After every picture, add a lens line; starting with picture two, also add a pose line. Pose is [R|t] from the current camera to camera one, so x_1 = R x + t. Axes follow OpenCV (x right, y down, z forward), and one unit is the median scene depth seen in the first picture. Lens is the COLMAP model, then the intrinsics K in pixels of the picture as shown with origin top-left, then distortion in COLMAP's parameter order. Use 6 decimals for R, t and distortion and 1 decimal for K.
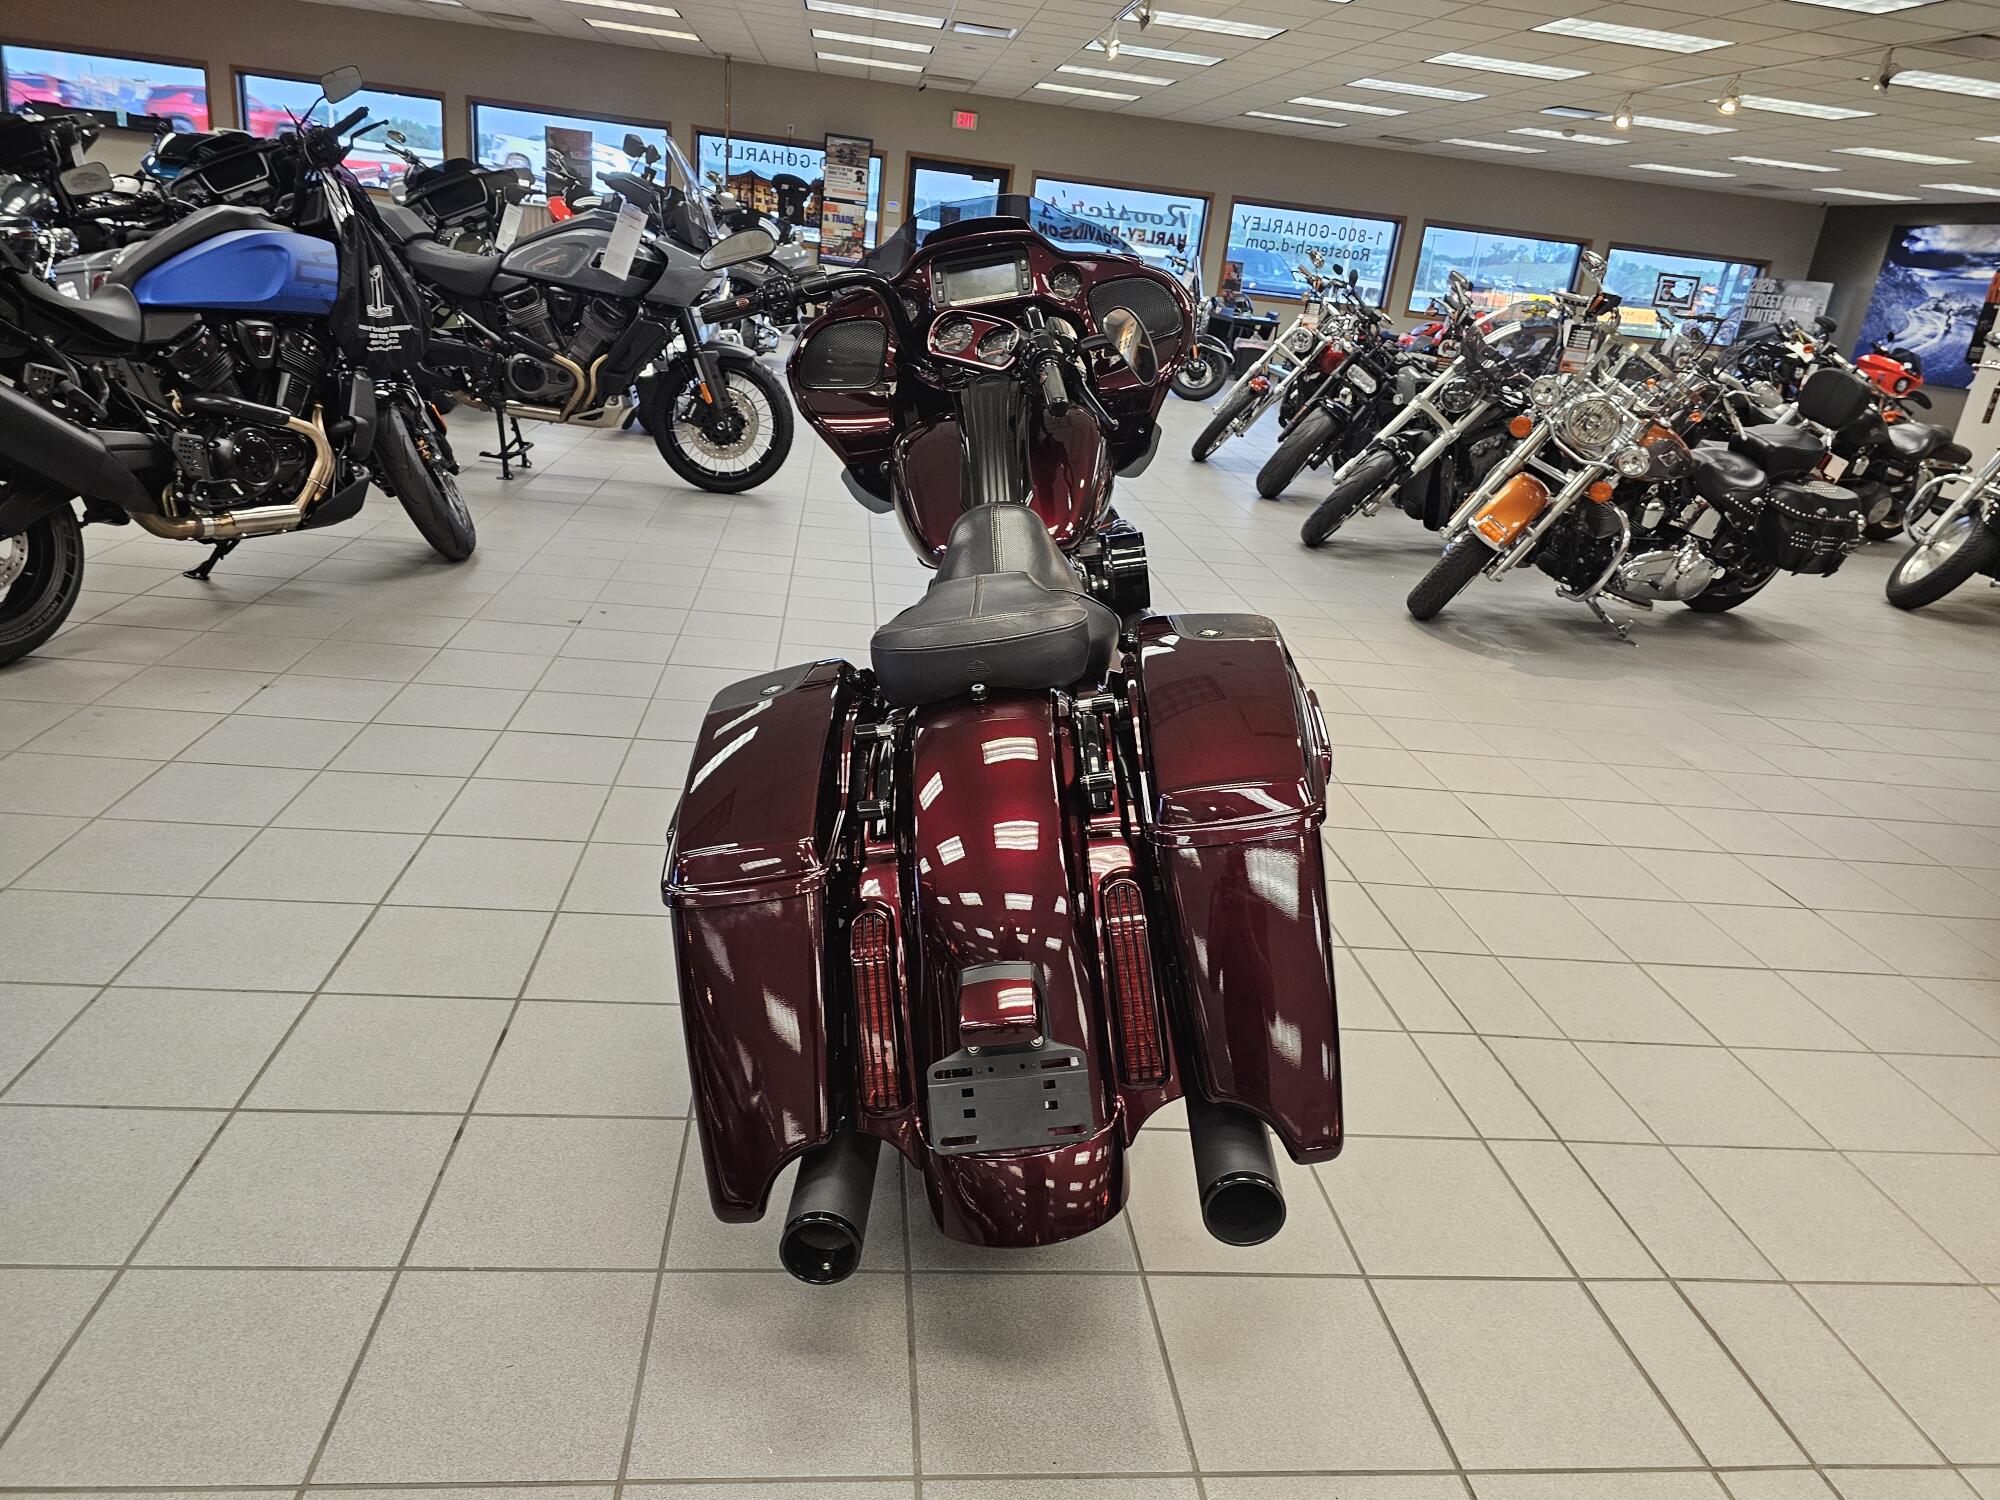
lens RADIAL K [[1344.6, 0, 1008.0], [0, 1344.6, 755.4], [0, 0, 1]] dist [0.043034, -0.038124]
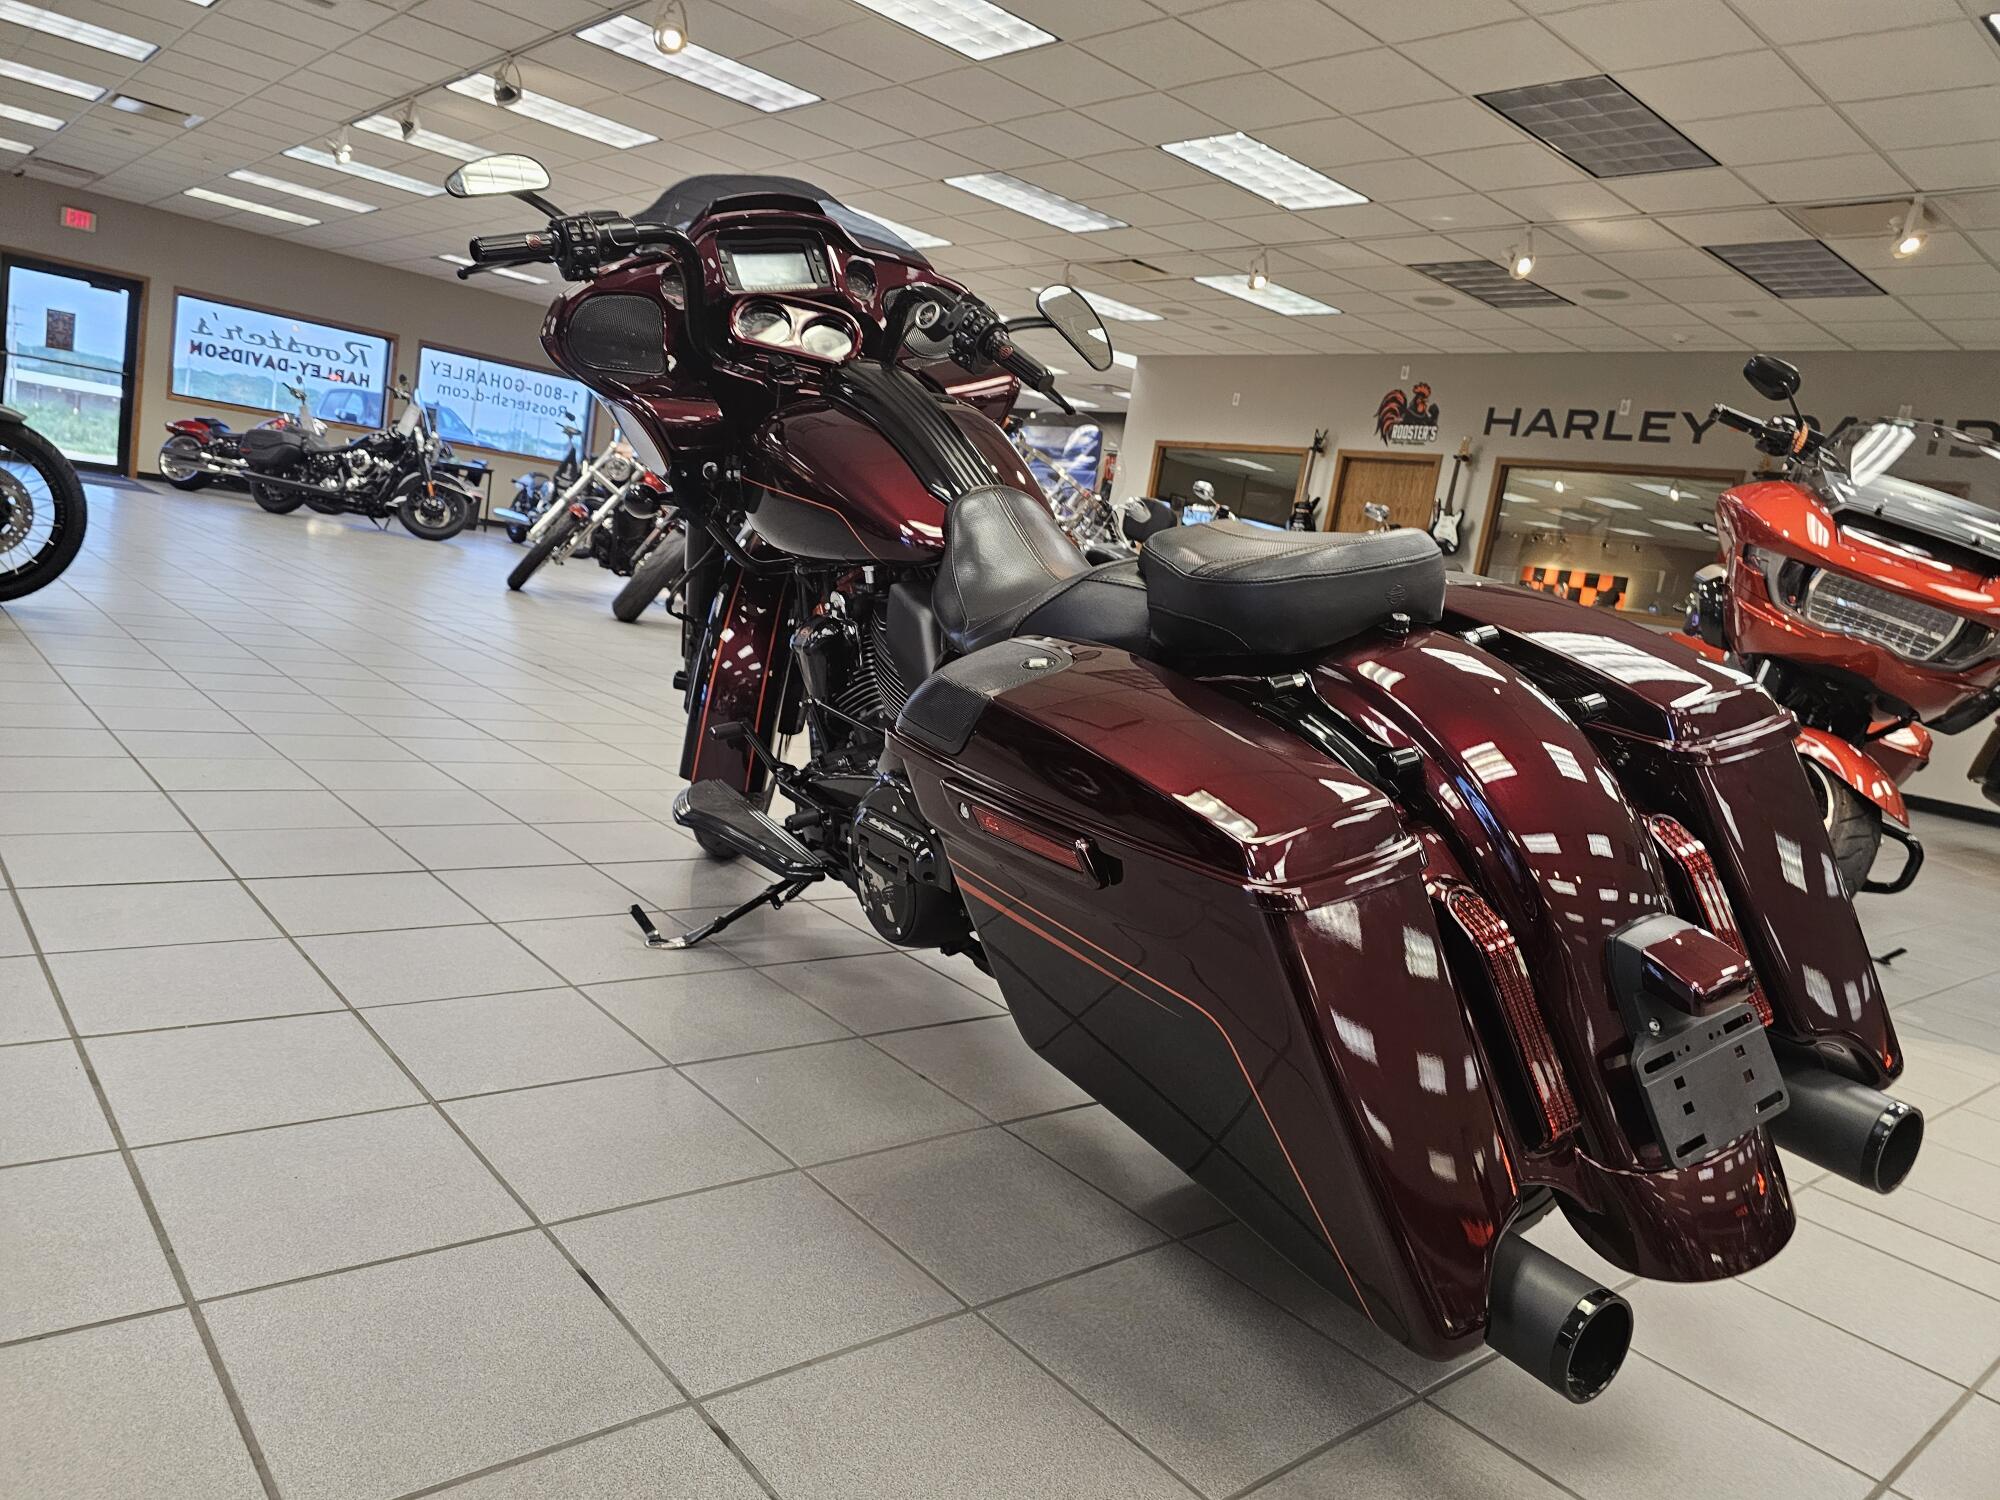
lens RADIAL K [[1351.6, 0, 975.4], [0, 1351.6, 742.3], [0, 0, 1]] dist [0.038786, -0.034931]
pose [[0.827192, -0.060585, 0.558643, -0.196094], [0.134417, 0.986642, -0.092032, 0.017942], [-0.545605, 0.151220, 0.824286, 0.132684]]
